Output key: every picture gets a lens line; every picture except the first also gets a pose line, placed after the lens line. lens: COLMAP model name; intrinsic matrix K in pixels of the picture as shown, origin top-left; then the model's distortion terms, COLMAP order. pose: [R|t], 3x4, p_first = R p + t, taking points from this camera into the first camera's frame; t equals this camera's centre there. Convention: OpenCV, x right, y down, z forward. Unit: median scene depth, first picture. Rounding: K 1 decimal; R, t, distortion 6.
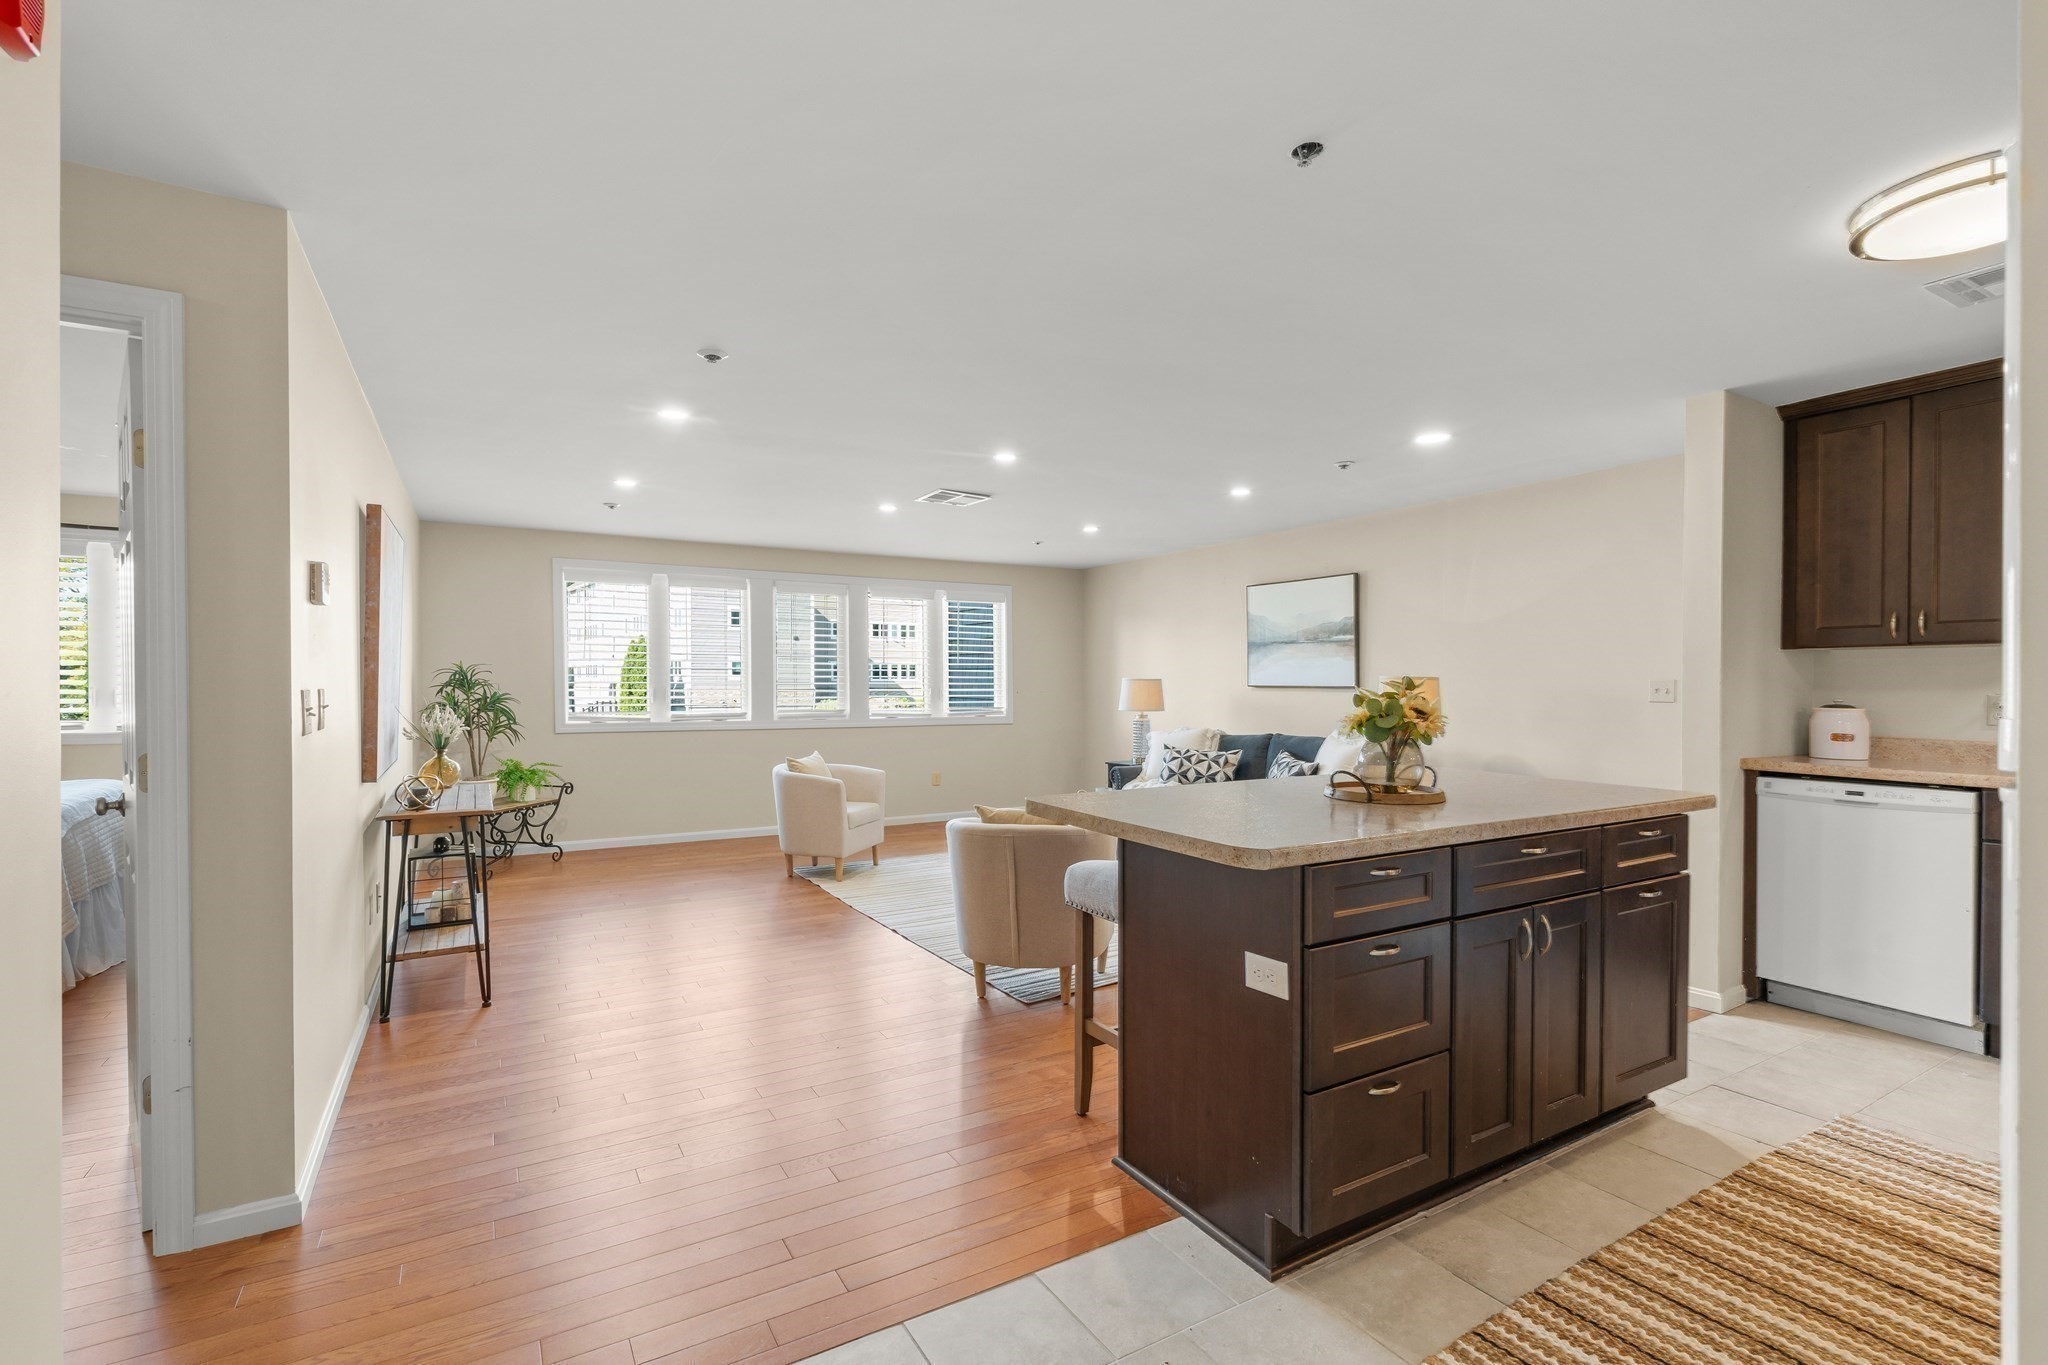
lens RADIAL K [[905.2, 0, 1043.8], [0, 905.2, 699.3], [0, 0, 1]] dist [0.000607, 0.000608]
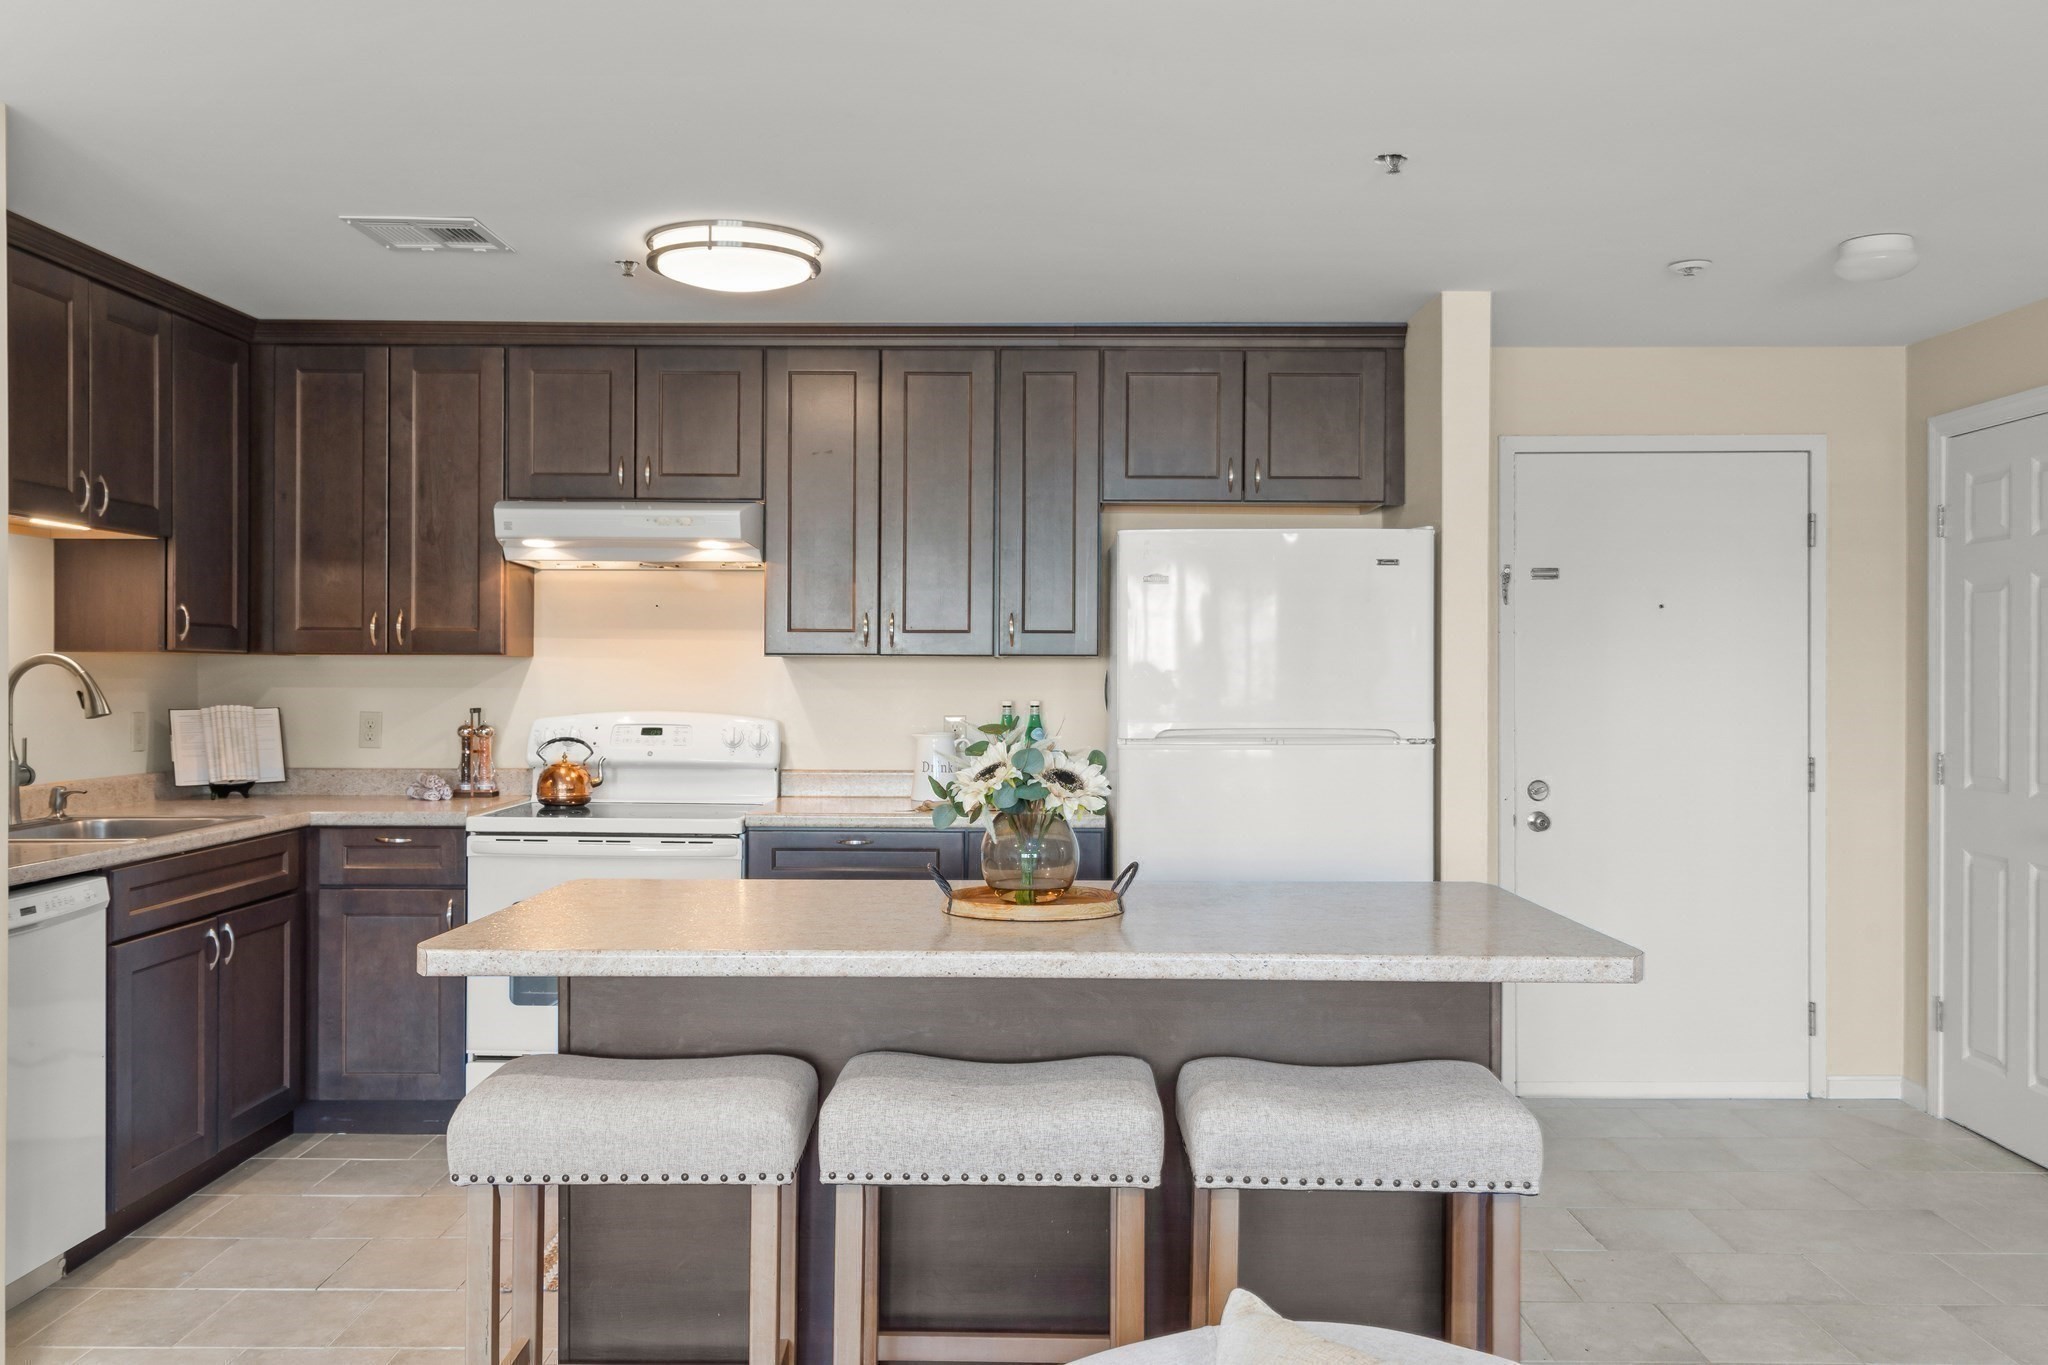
lens RADIAL K [[1714.7, 0, 1024.0], [0, 1714.7, 682.5], [0, 0, 1]] dist [0.046356, 0.005338]
pose [[-0.861997, -0.009064, 0.506832, -0.143074], [0.003898, 0.999692, 0.024508, -0.028071], [-0.506898, 0.023101, -0.861696, 0.827026]]
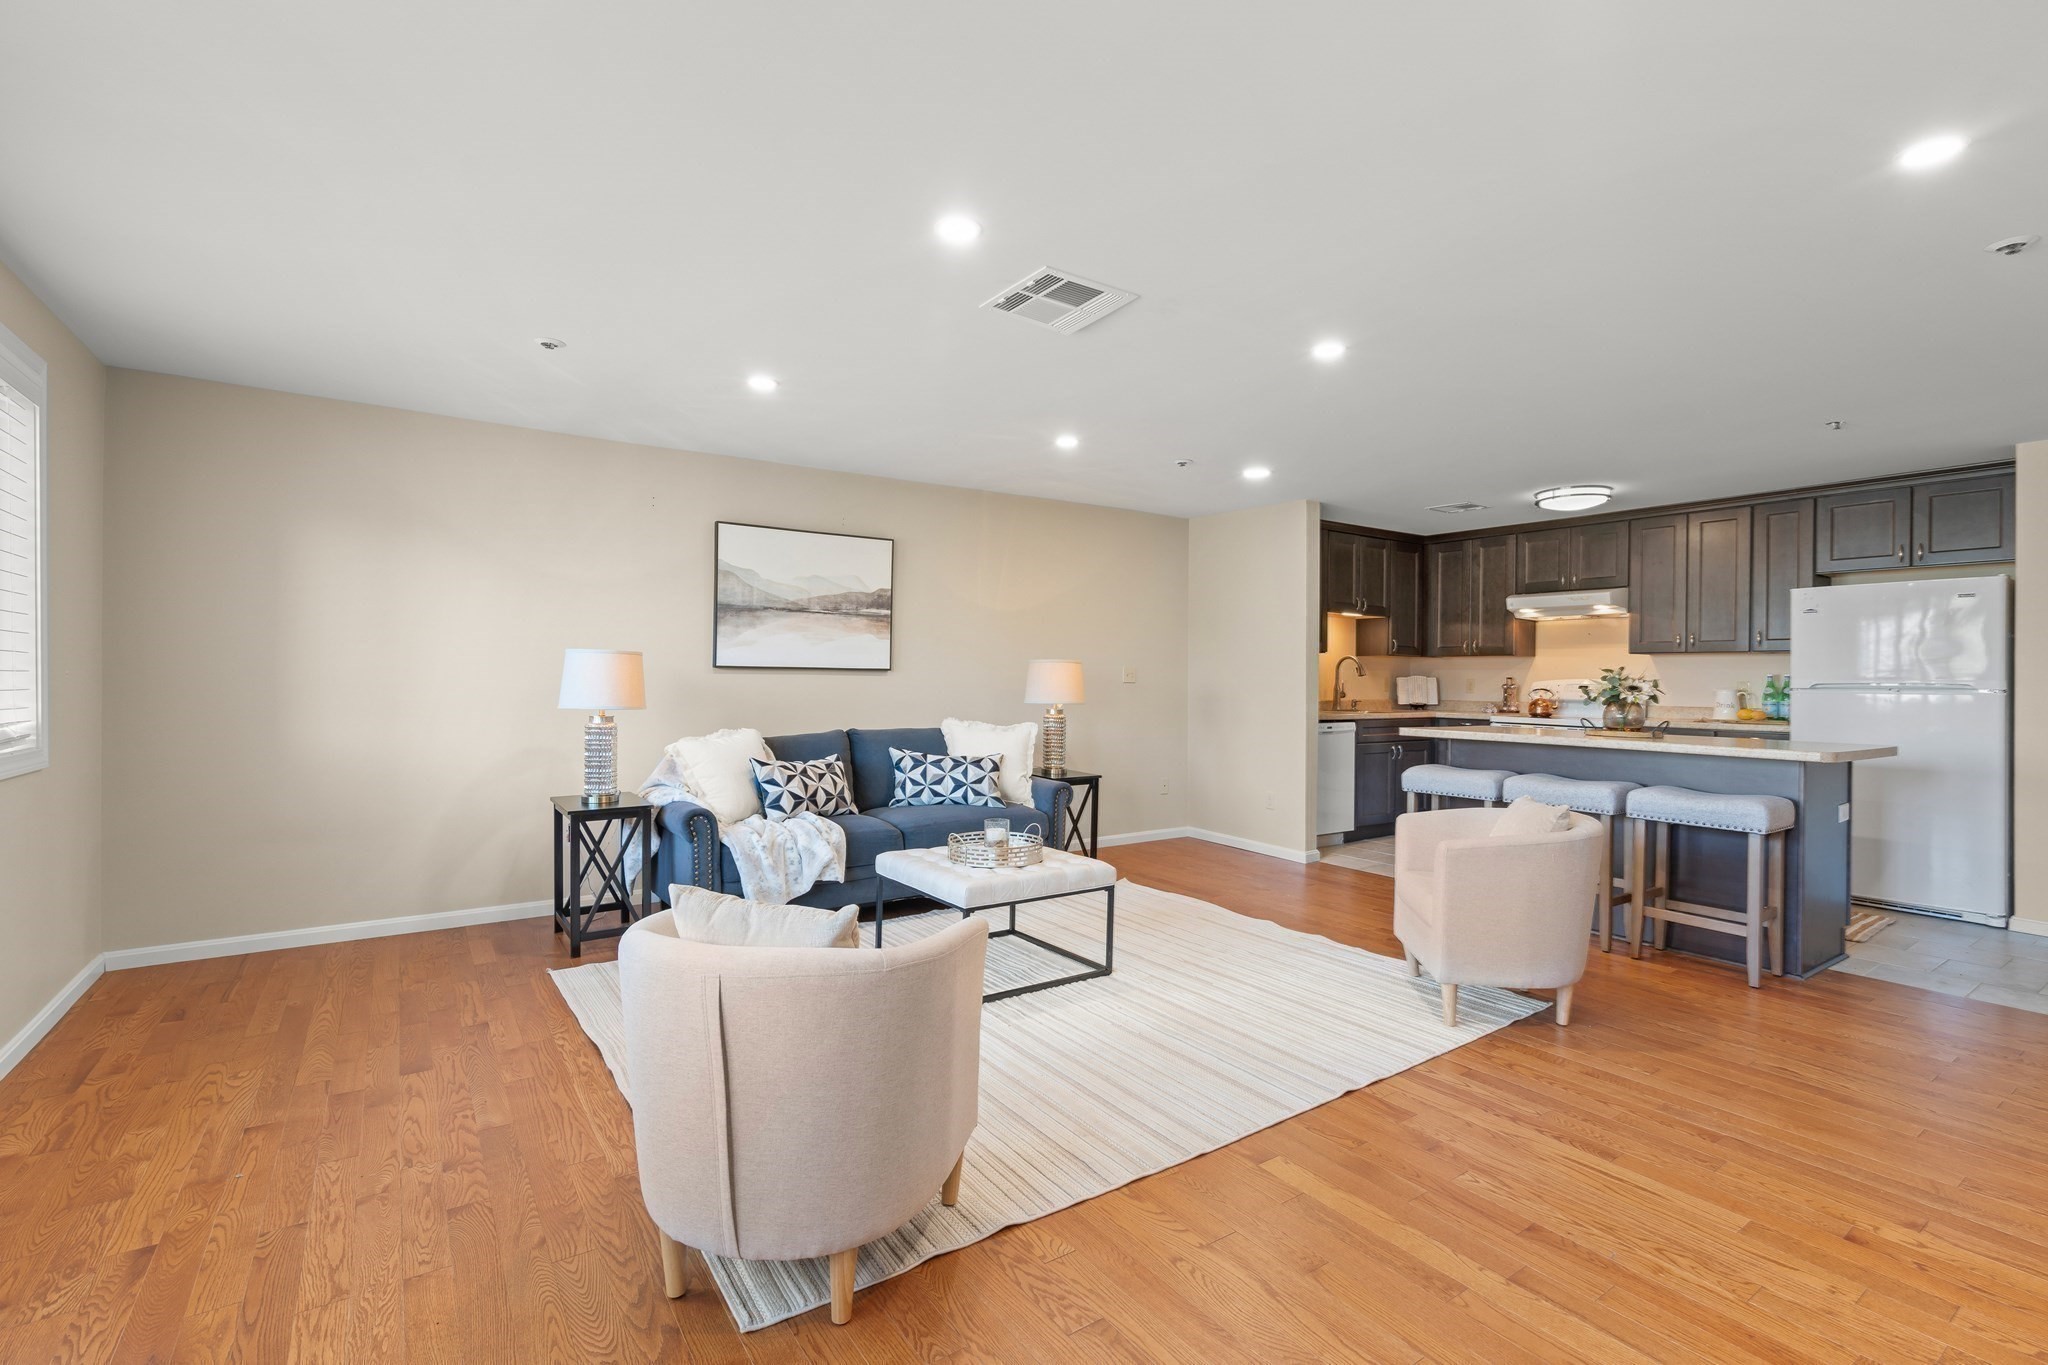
lens RADIAL K [[905.2, 0, 1043.8], [0, 905.2, 699.3], [0, 0, 1]] dist [0.000607, 0.000608]
pose [[-0.116352, -0.027474, 0.992828, -0.550493], [0.013022, 0.999489, 0.029185, -0.007594], [-0.993123, 0.016324, -0.115935, 0.942023]]
